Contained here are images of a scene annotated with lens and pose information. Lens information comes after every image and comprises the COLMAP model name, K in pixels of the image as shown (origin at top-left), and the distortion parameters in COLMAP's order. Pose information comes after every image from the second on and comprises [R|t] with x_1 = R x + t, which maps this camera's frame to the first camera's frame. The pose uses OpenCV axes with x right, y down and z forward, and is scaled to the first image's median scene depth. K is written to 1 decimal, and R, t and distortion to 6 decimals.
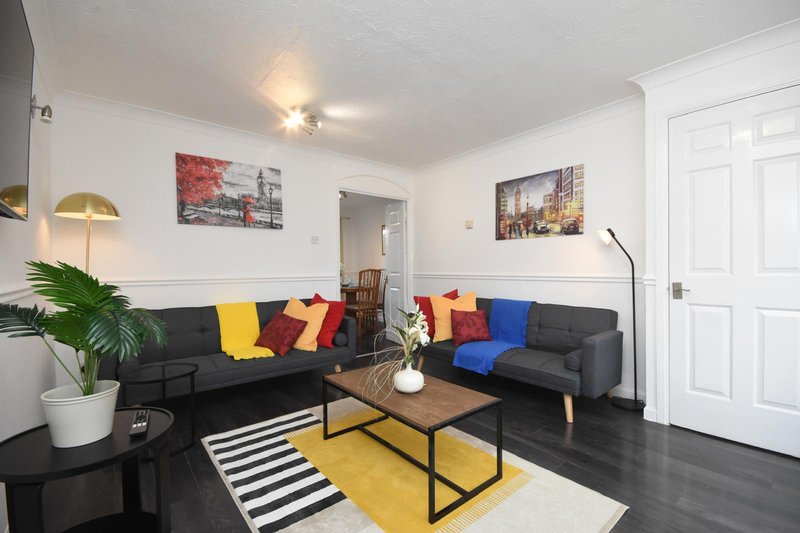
lens RADIAL K [[351.1, 0, 400.0], [0, 351.1, 266.5], [0, 0, 1]] dist [-0.000787, 0.000026]
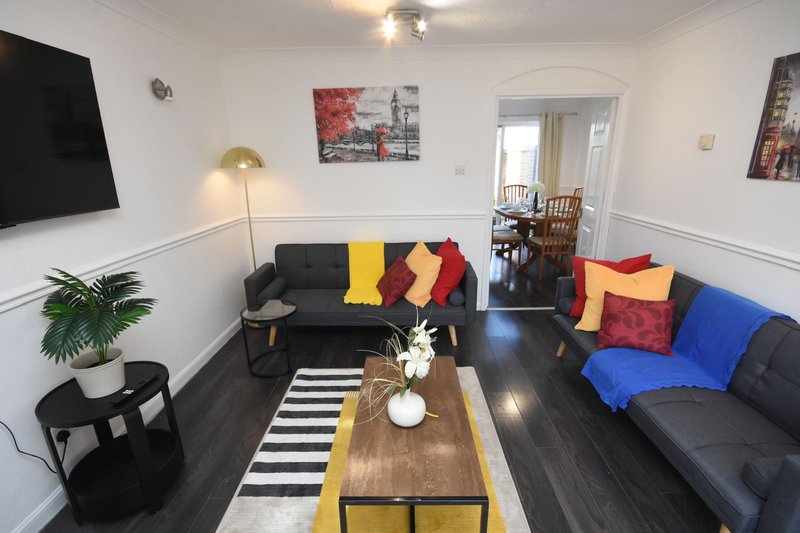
lens RADIAL K [[369.2, 0, 400.0], [0, 369.2, 266.5], [0, 0, 1]] dist [0.000660, -0.000375]
pose [[0.763114, 0.174359, -0.622299, 0.269272], [0.014299, 0.958127, 0.285987, -0.125892], [0.646105, -0.227139, 0.728667, 0.253935]]
